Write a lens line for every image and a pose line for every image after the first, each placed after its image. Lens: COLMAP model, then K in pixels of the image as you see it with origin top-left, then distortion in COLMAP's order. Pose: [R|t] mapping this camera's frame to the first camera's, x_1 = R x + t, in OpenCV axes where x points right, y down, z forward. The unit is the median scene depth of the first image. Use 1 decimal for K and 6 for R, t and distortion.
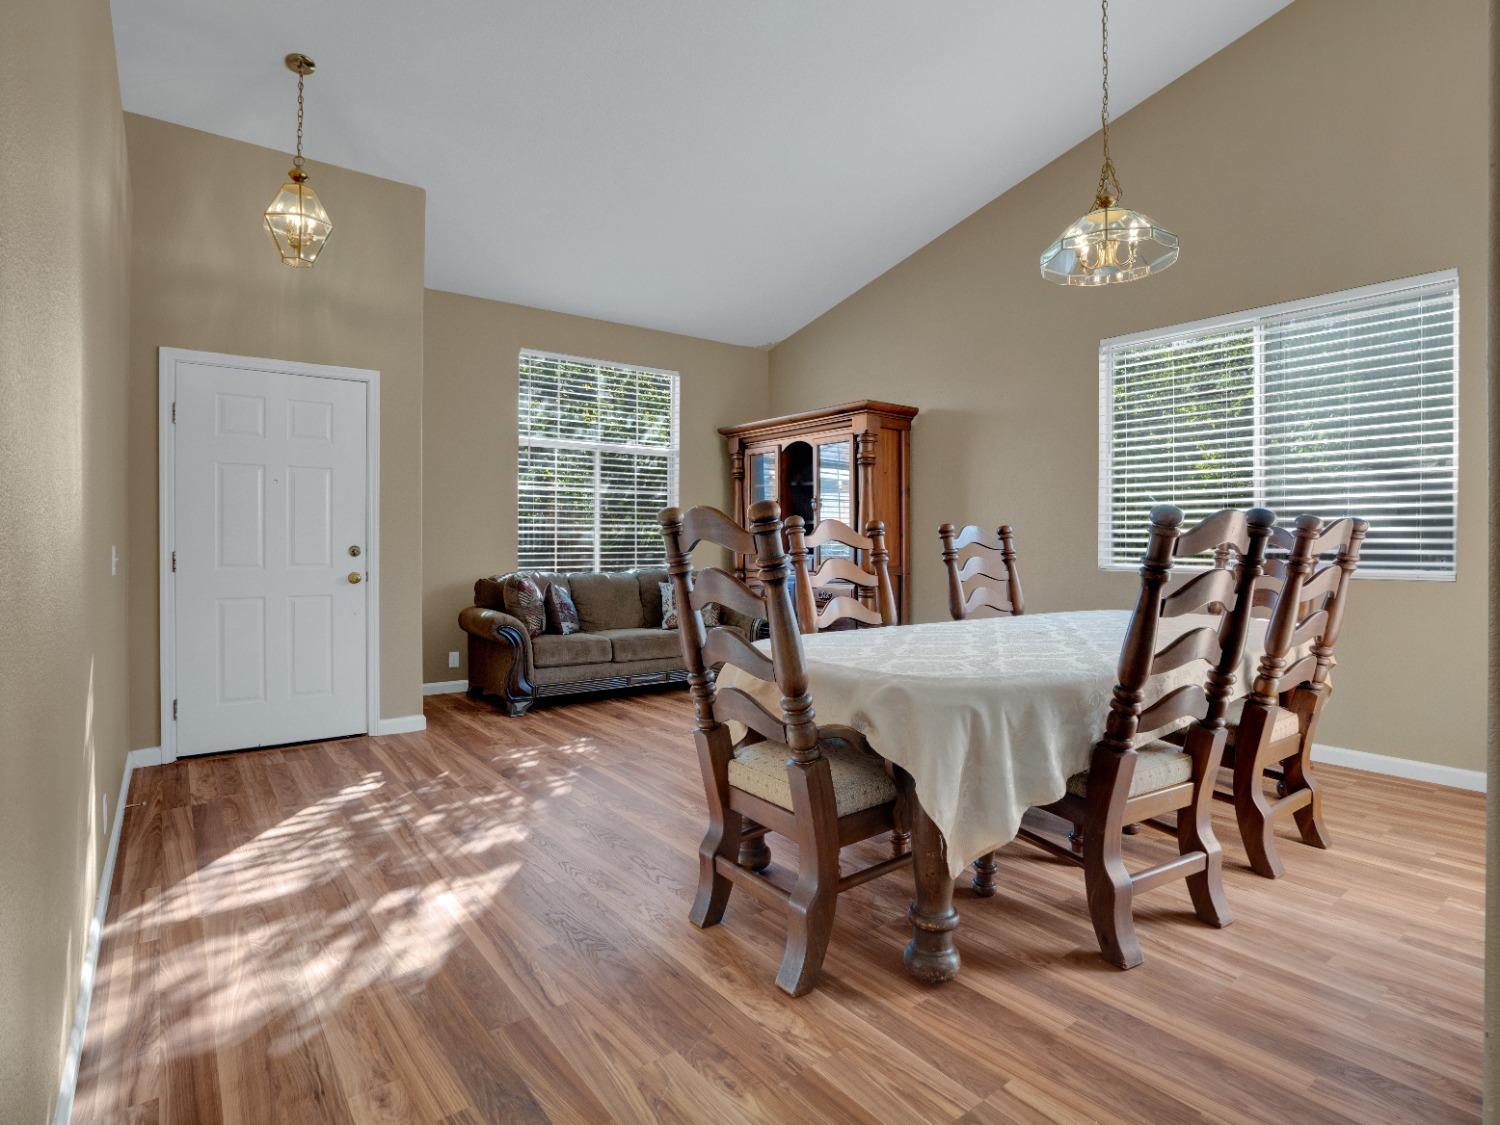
lens RADIAL K [[758.4, 0, 748.2], [0, 758.4, 541.6], [0, 0, 1]] dist [-0.047517, 0.020911]
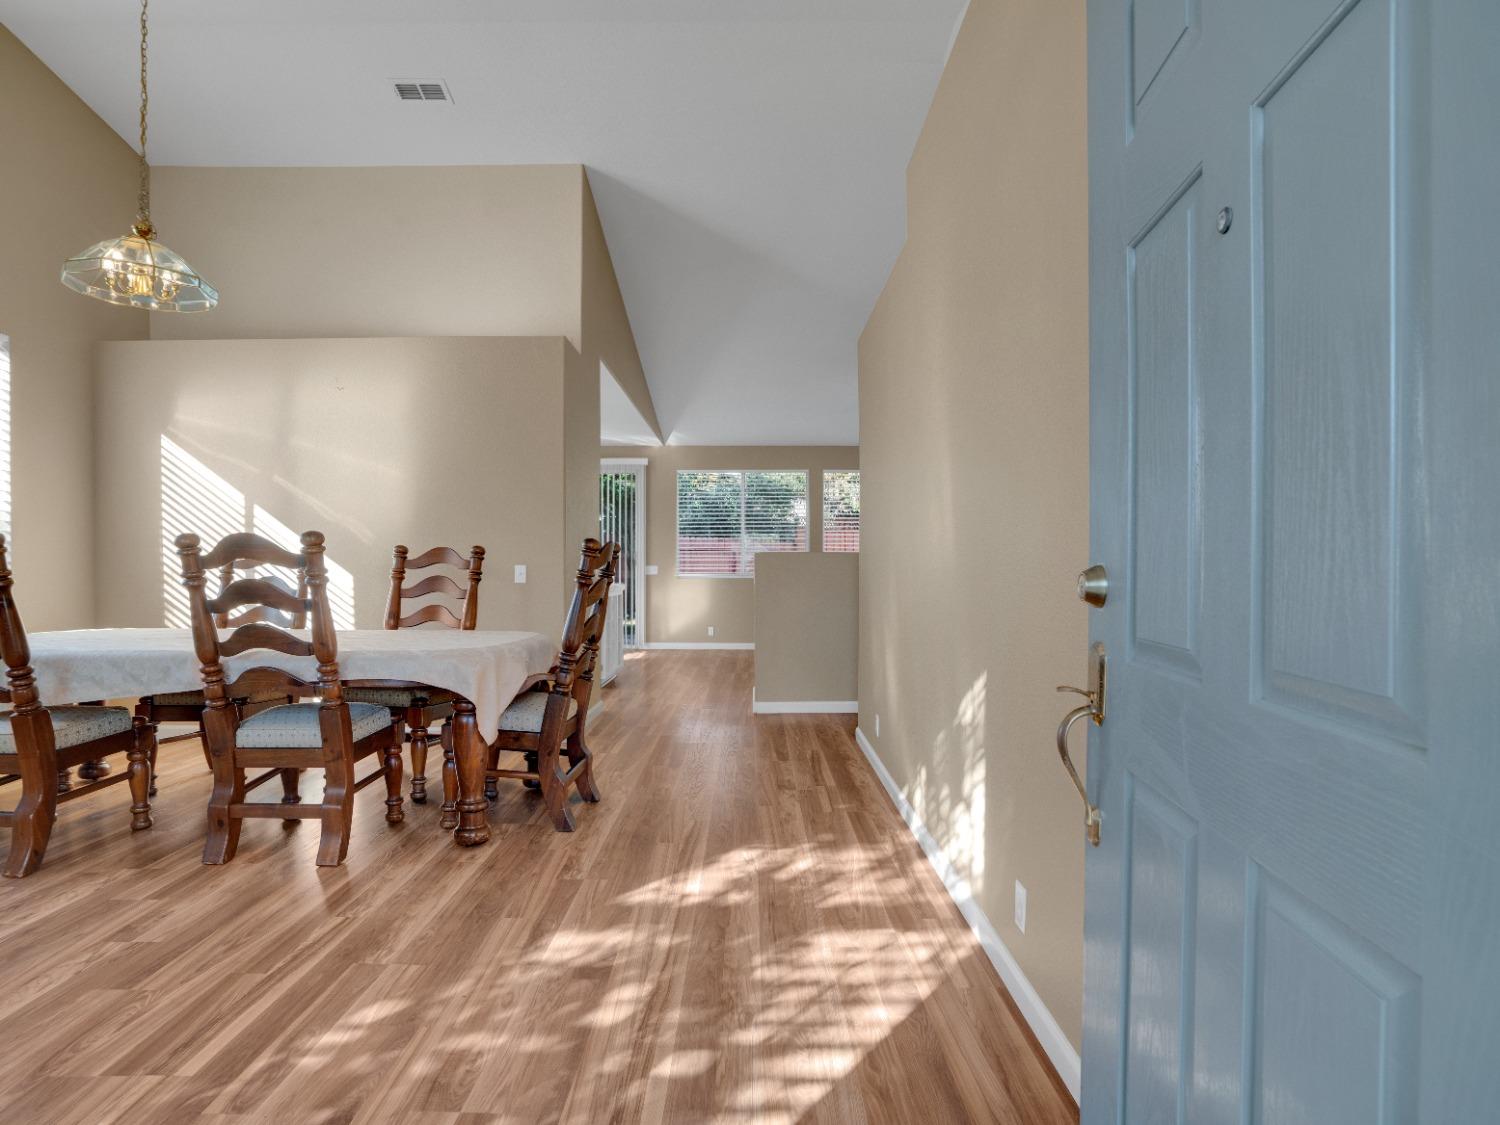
lens RADIAL K [[726.8, 0, 750.0], [0, 726.8, 562.5], [0, 0, 1]] dist [-0.017913, -0.000398]
pose [[-0.784720, -0.002125, 0.619847, -1.114490], [-0.007351, 0.999956, -0.005878, 0.012975], [-0.619807, -0.009169, -0.784700, 1.773247]]
